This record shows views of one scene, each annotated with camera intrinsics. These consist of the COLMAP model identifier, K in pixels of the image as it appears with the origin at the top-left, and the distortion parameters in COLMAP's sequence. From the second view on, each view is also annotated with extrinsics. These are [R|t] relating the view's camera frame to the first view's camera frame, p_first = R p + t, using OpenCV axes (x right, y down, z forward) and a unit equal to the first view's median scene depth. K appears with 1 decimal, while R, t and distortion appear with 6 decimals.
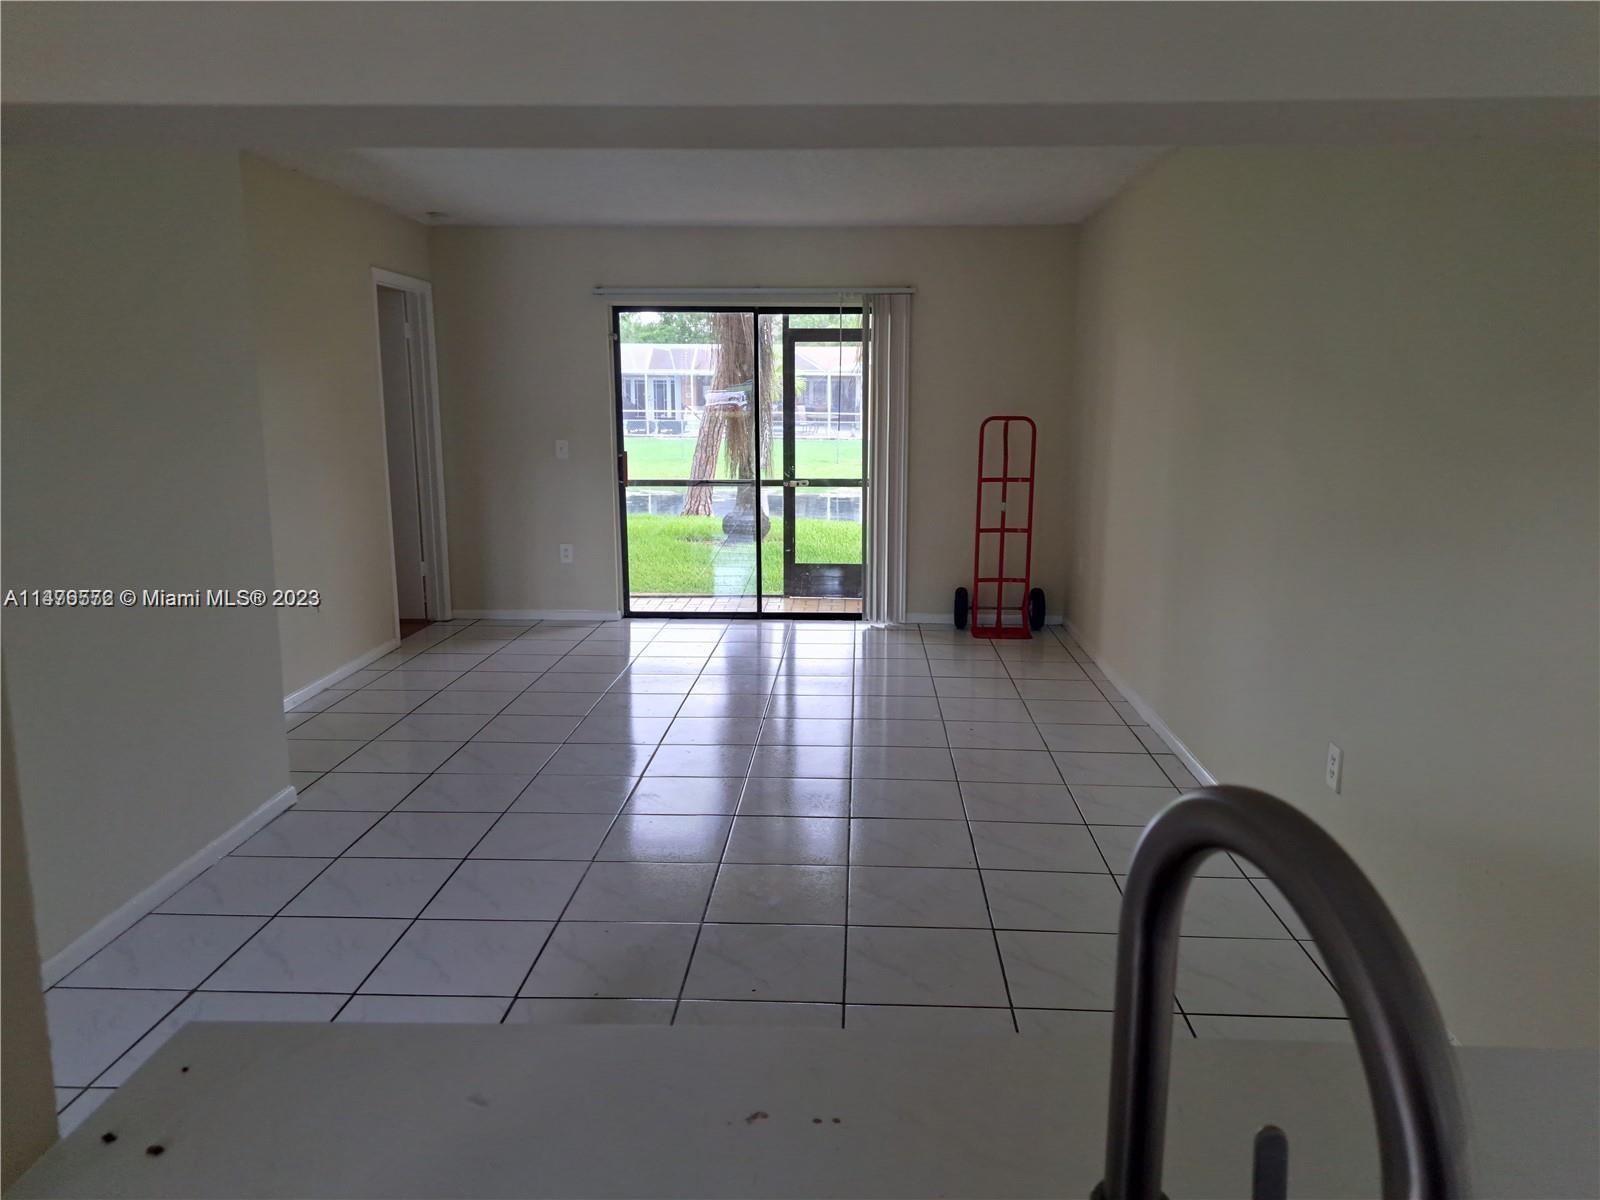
lens RADIAL K [[1154.9, 0, 812.3], [0, 1154.9, 595.5], [0, 0, 1]] dist [0.047350, -0.021731]
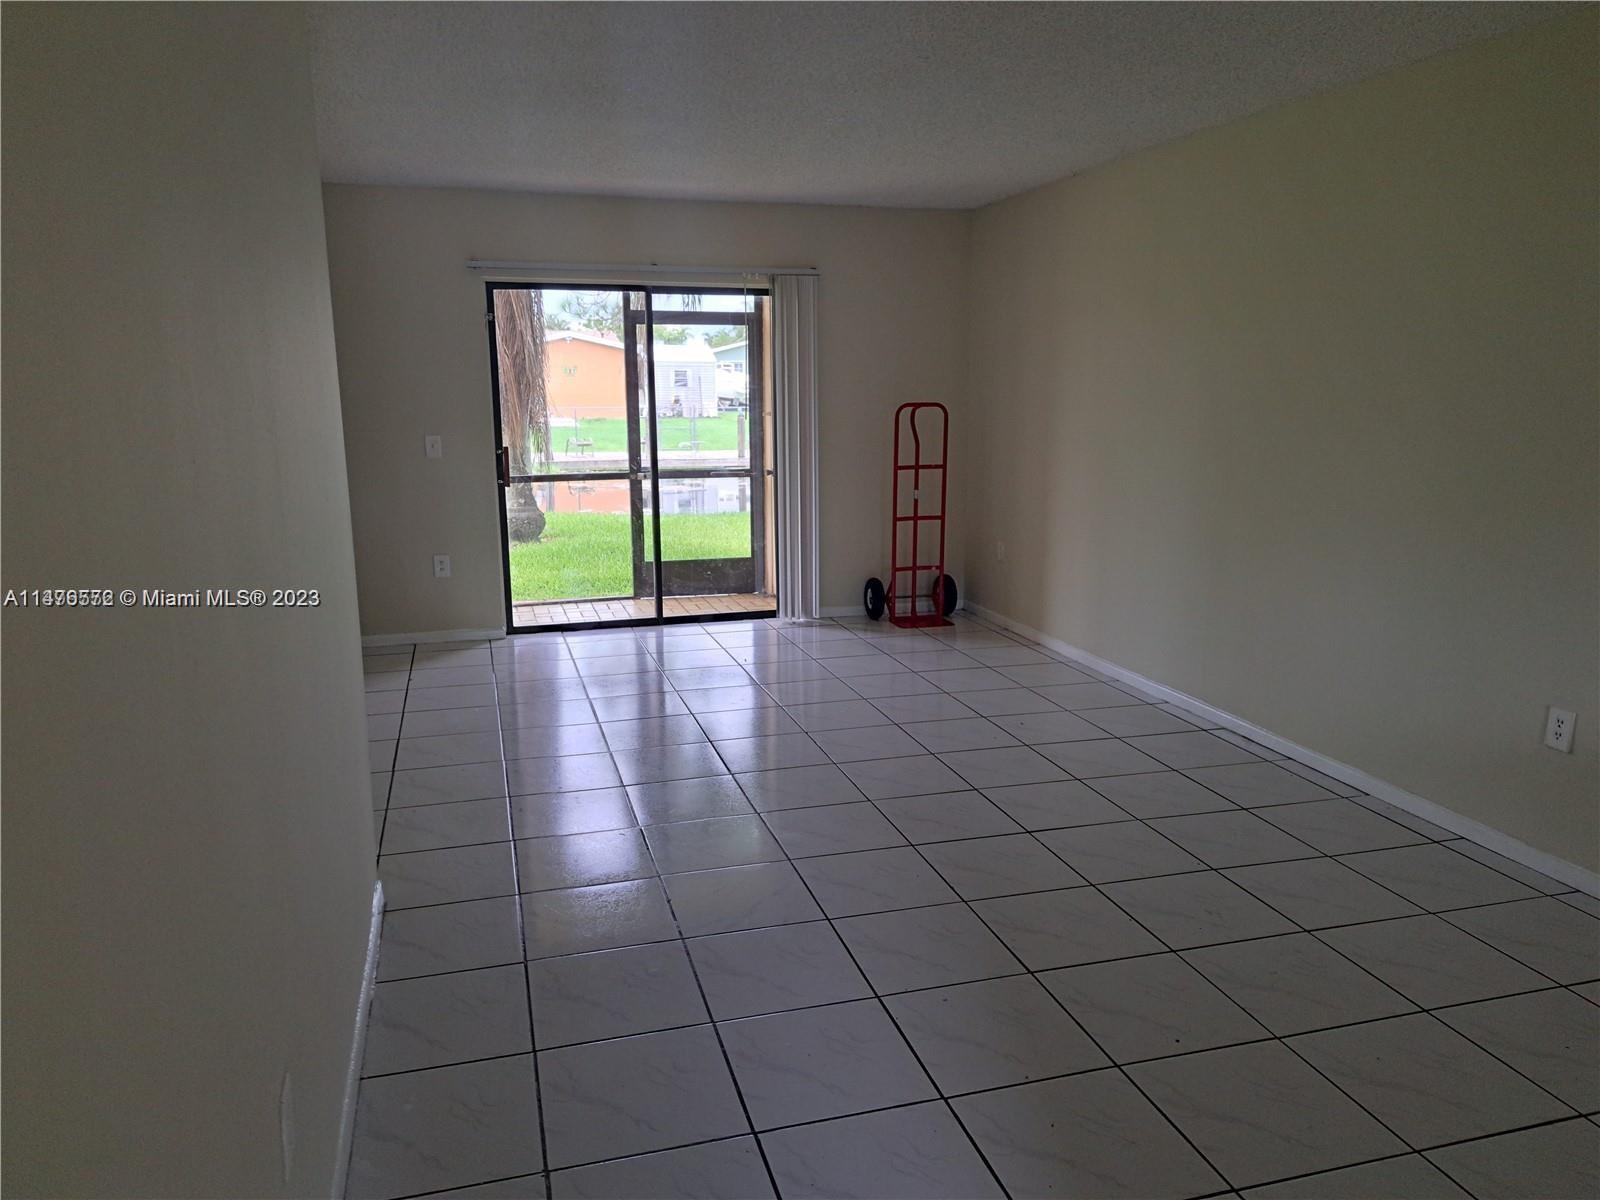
lens RADIAL K [[1154.9, 0, 801.9], [0, 1154.9, 607.0], [0, 0, 1]] dist [0.047350, -0.021731]
pose [[0.945797, -0.067965, 0.317566, -0.245176], [0.060060, 0.997594, 0.034628, -0.020100], [-0.319155, -0.013678, 0.947604, 0.088813]]
